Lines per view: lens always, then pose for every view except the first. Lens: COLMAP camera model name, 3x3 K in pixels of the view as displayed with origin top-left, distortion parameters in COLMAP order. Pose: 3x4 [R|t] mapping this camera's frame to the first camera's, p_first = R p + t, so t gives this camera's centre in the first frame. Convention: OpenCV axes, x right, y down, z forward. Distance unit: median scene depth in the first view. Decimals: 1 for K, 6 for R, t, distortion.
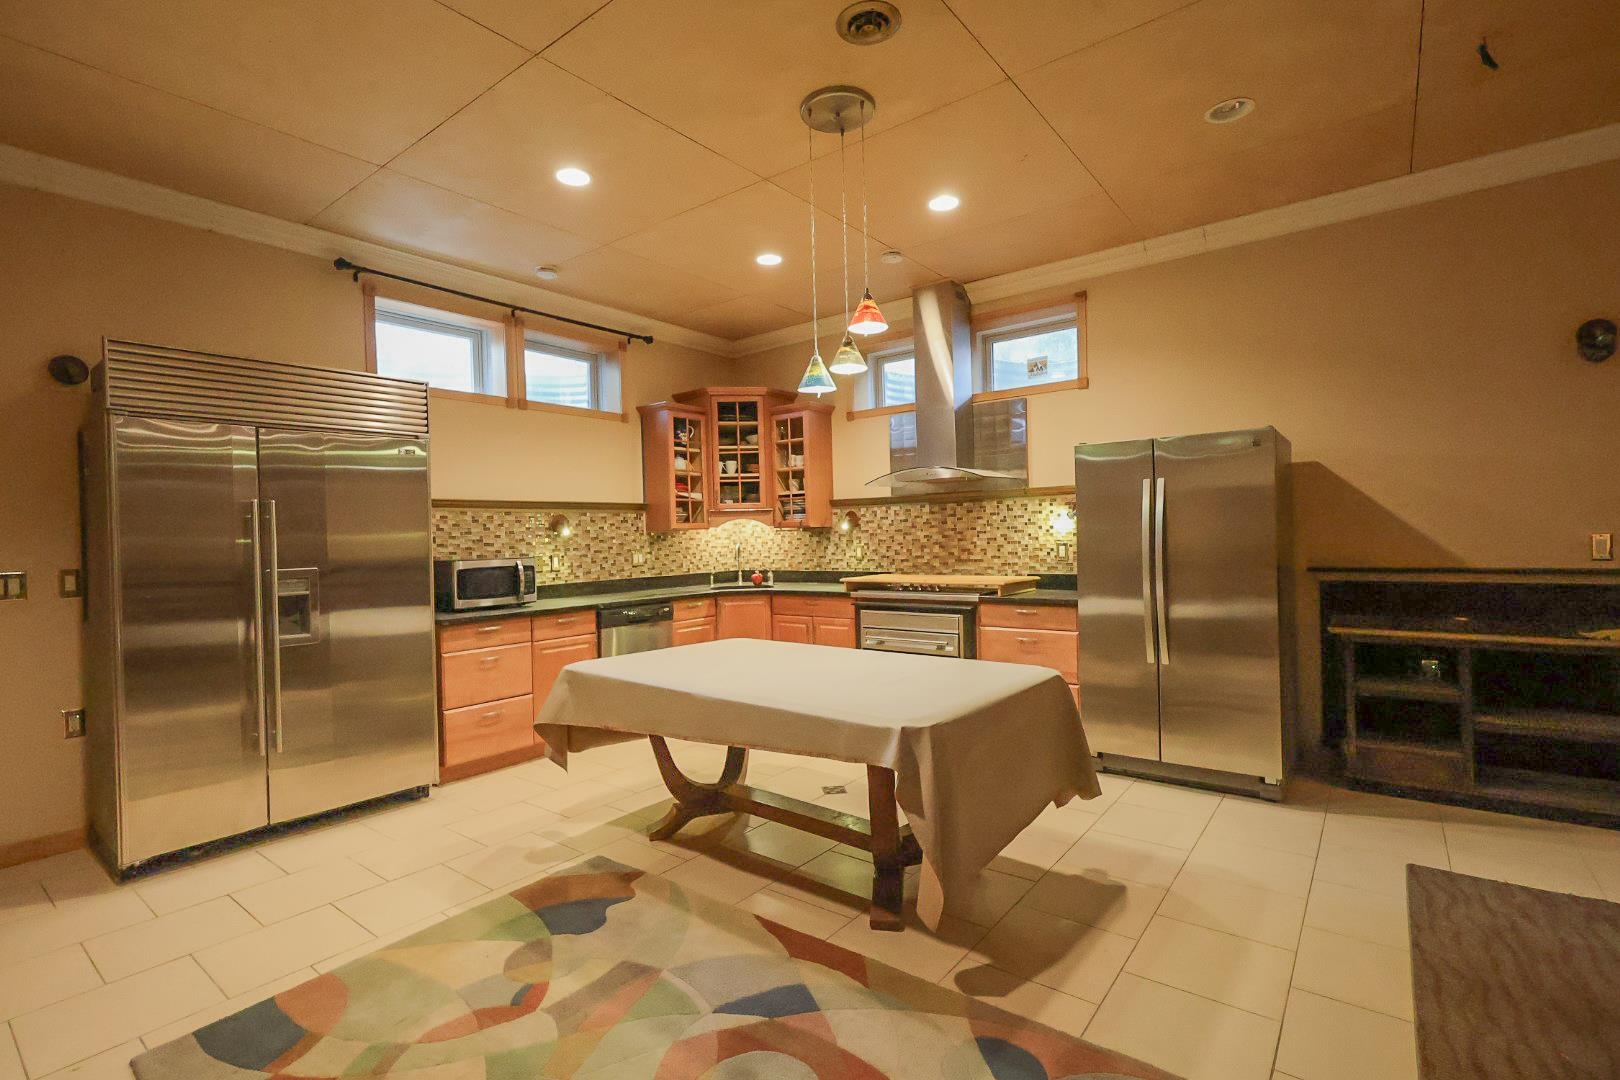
lens RADIAL K [[750.9, 0, 803.5], [0, 750.9, 537.2], [0, 0, 1]] dist [-0.002851, 0.006215]
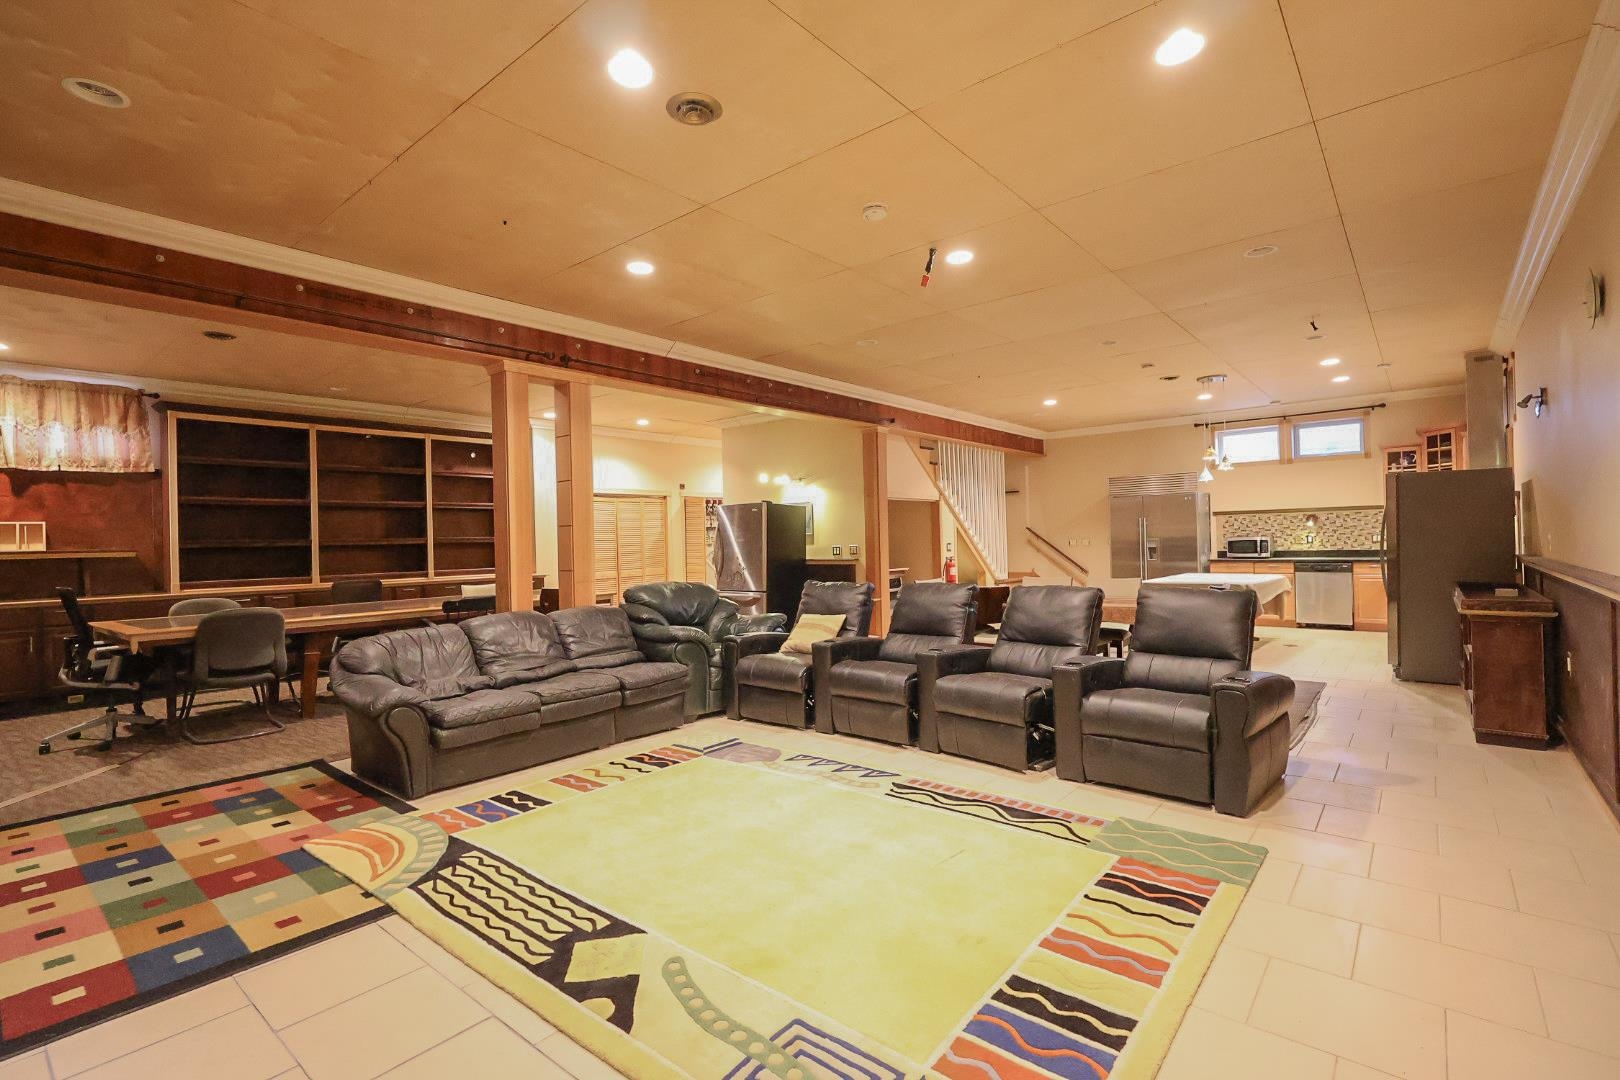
lens RADIAL K [[750.9, 0, 803.5], [0, 750.9, 537.2], [0, 0, 1]] dist [-0.002851, 0.006215]
pose [[-0.037477, 0.020283, -0.999092, 1.716715], [0.022865, 0.999550, 0.019434, -0.040130], [0.999036, -0.022116, -0.037924, -0.246122]]
